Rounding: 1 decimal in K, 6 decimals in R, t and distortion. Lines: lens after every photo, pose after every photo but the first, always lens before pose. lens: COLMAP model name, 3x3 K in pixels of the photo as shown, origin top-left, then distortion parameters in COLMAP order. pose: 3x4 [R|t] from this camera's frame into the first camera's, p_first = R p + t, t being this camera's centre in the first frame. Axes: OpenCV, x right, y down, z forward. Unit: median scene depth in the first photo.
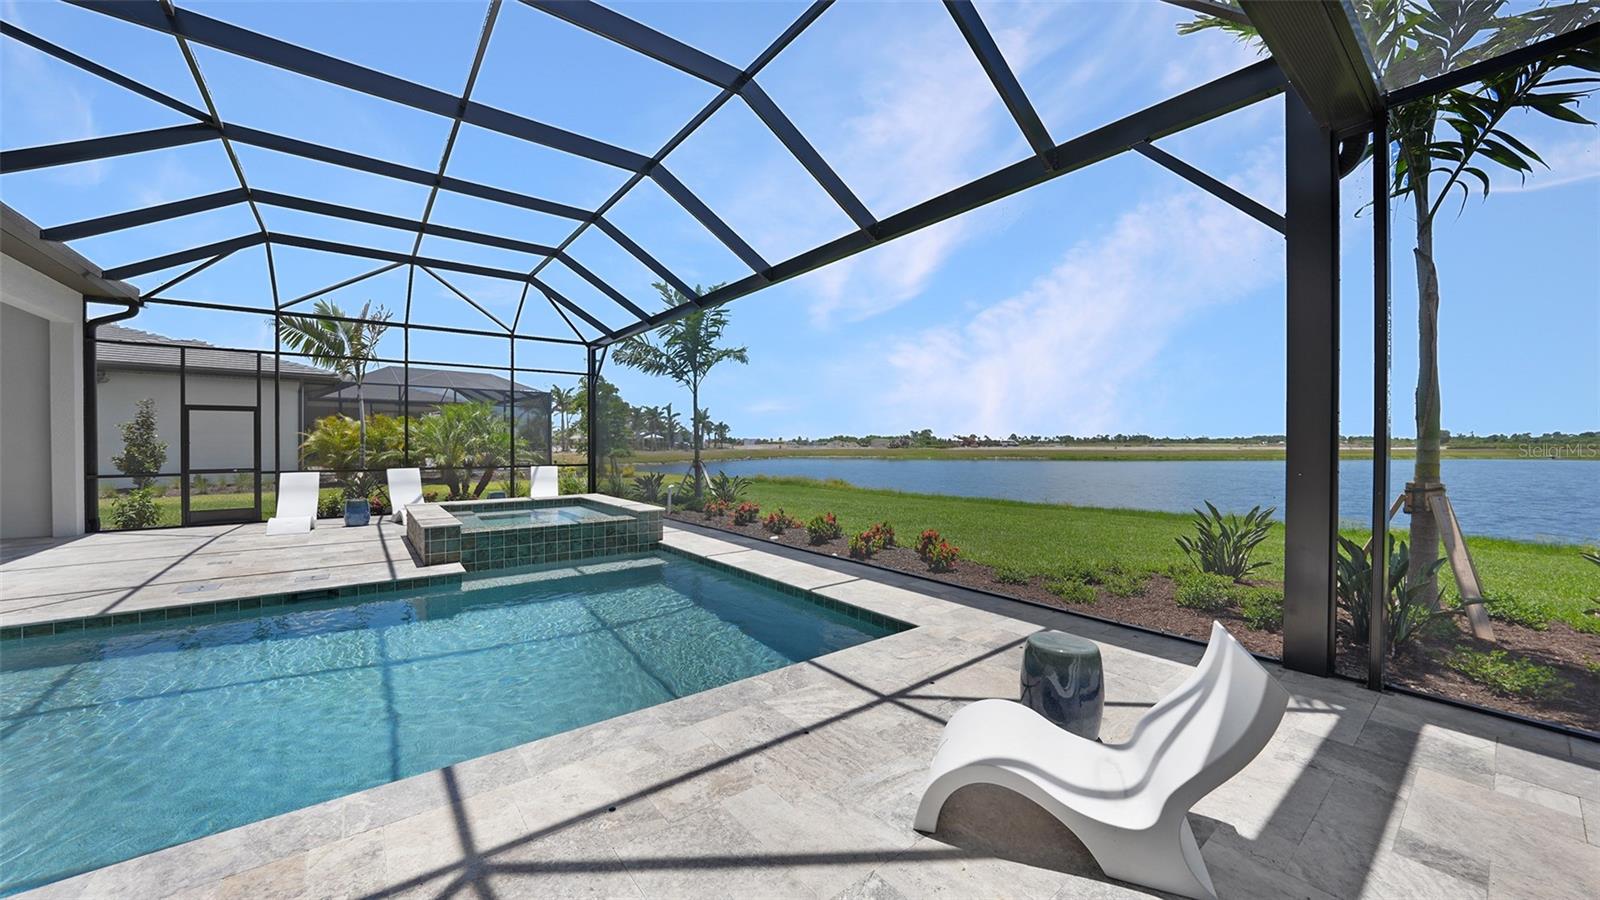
lens RADIAL K [[578.7, 0, 794.9], [0, 578.7, 451.0], [0, 0, 1]] dist [-0.013289, 0.001281]
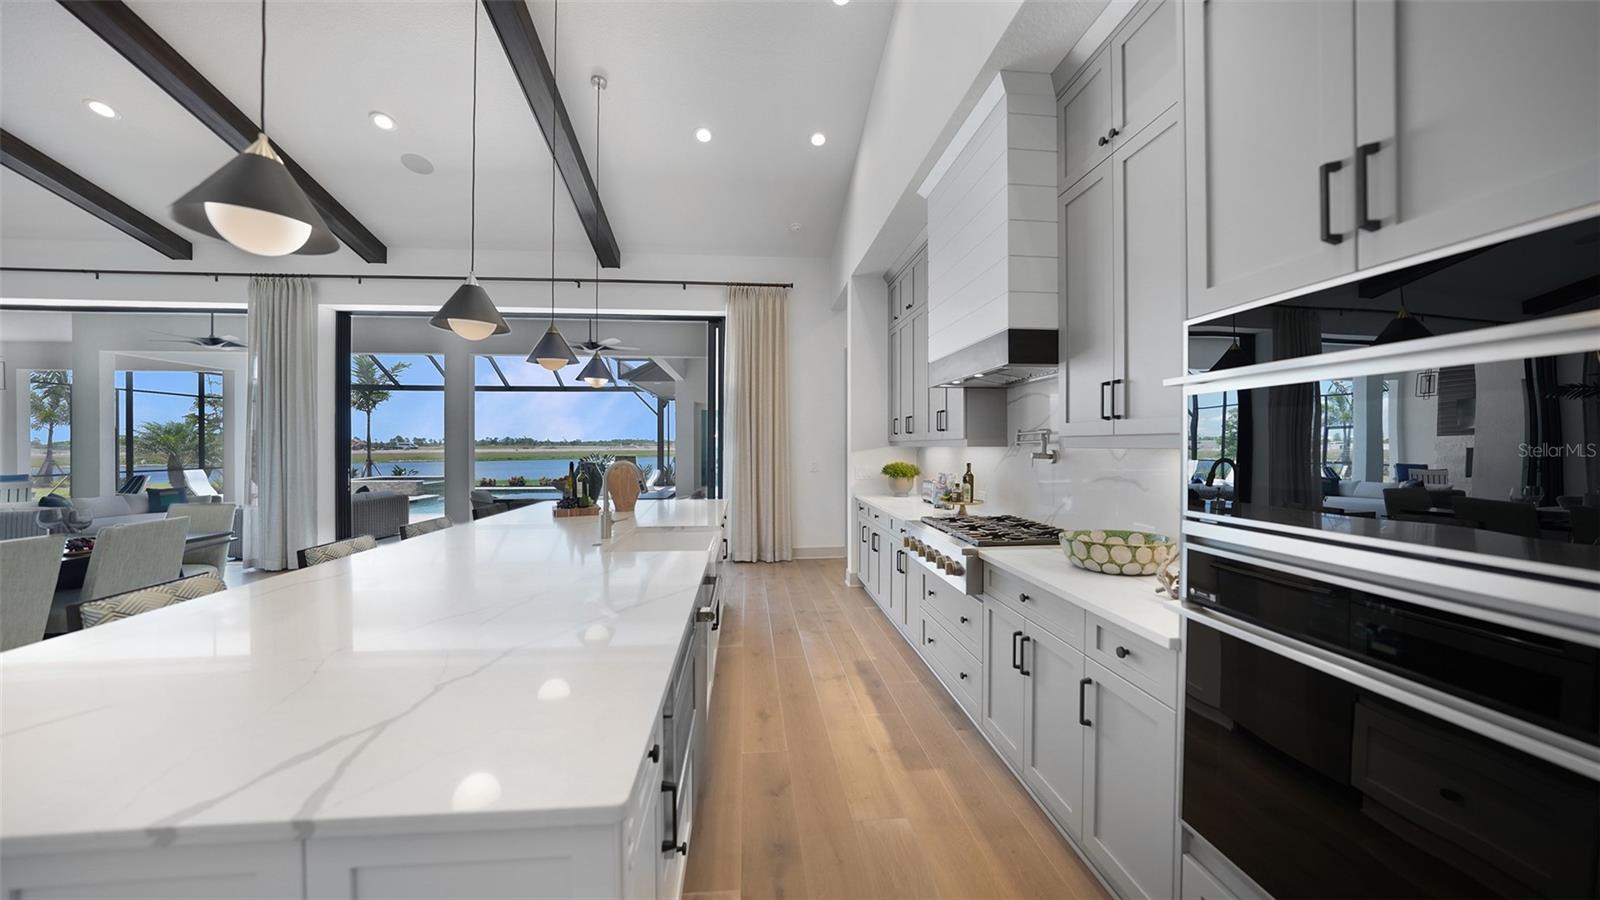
lens RADIAL K [[572.2, 0, 797.7], [0, 572.2, 450.6], [0, 0, 1]] dist [-0.013412, 0.001306]
pose [[0.529382, -0.009641, 0.848329, -1.331993], [0.013534, 0.999904, 0.002918, 0.001452], [-0.848276, 0.009937, 0.529462, -1.324775]]
